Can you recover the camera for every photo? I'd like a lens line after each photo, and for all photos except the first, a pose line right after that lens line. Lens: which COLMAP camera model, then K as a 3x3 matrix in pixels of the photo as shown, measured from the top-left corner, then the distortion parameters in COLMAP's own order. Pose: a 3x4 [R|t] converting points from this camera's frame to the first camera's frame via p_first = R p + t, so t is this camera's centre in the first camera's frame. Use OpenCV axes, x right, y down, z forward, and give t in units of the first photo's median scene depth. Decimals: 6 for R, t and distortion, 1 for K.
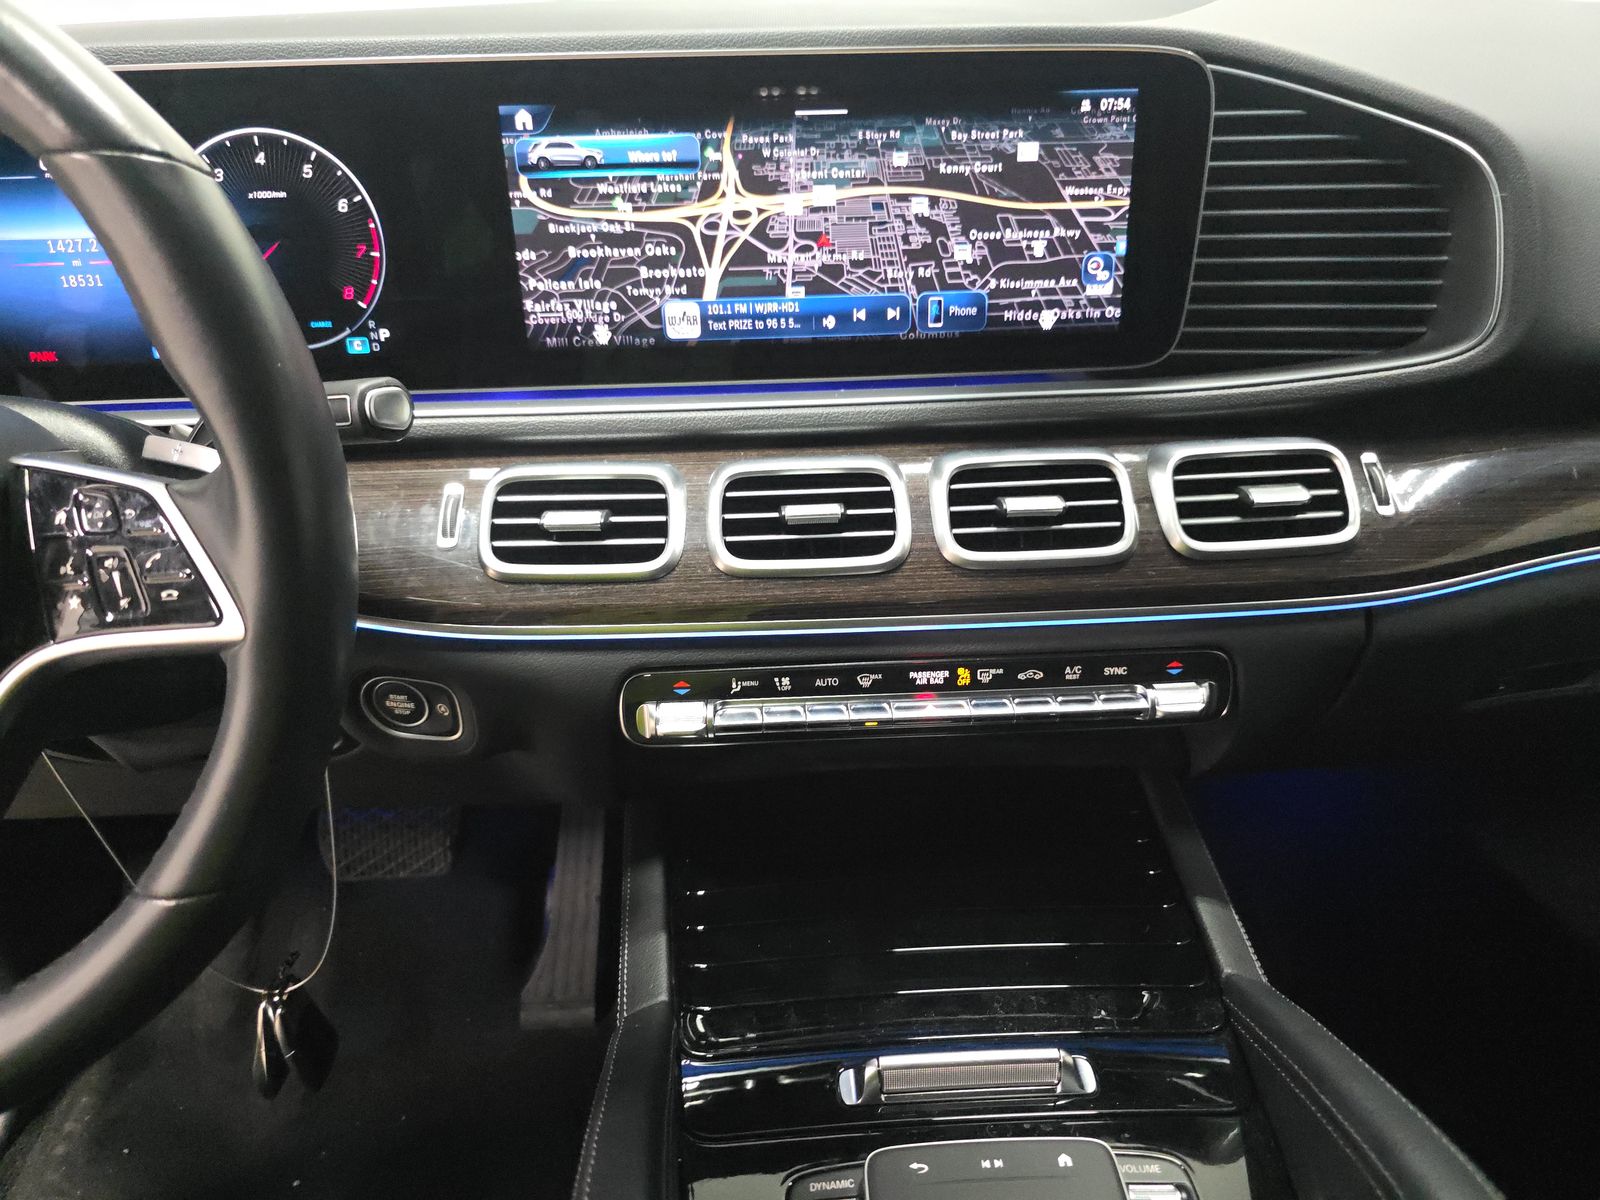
lens RADIAL K [[1060.4, 0, 781.2], [0, 1060.4, 647.6], [0, 0, 1]] dist [0.004948, -0.008953]
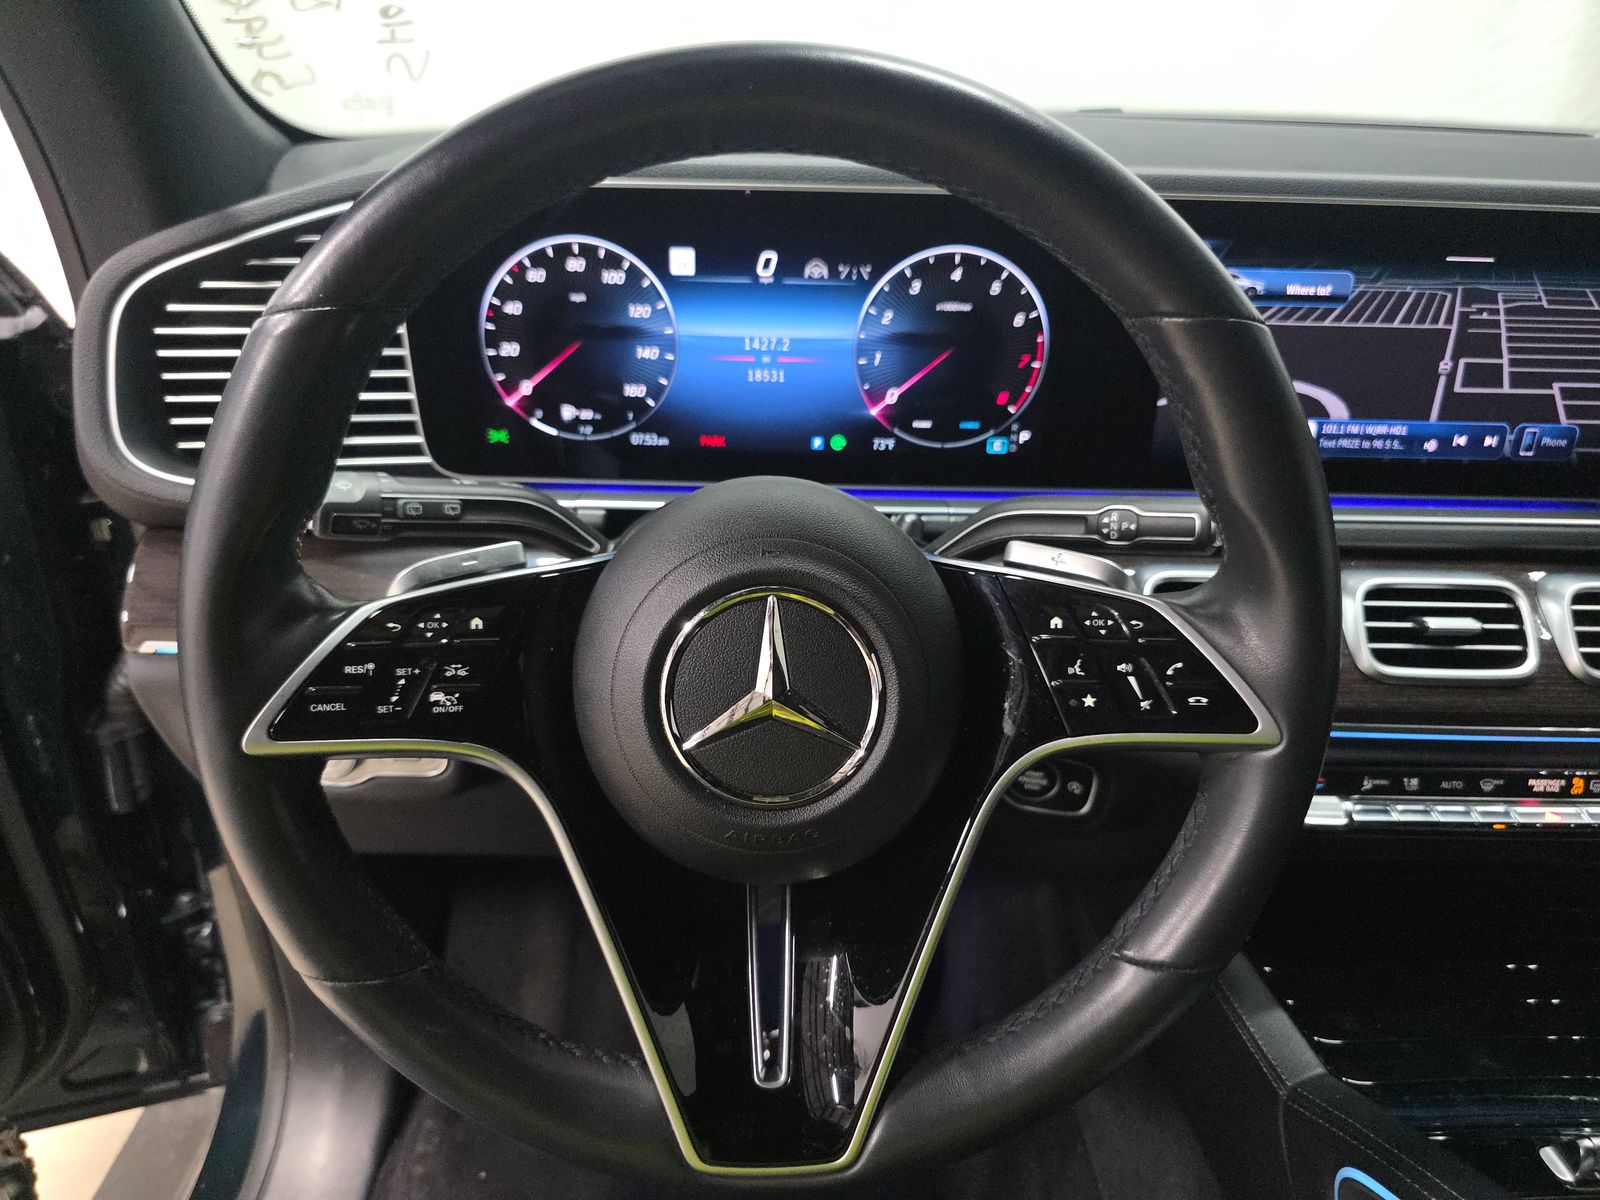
lens RADIAL K [[1060.4, 0, 813.6], [0, 1060.4, 650.4], [0, 0, 1]] dist [0.004948, -0.008953]
pose [[0.998750, 0.049665, -0.005709, -0.567699], [-0.049986, 0.993968, -0.097617, 0.033886], [0.000827, 0.097780, 0.995208, -0.044530]]
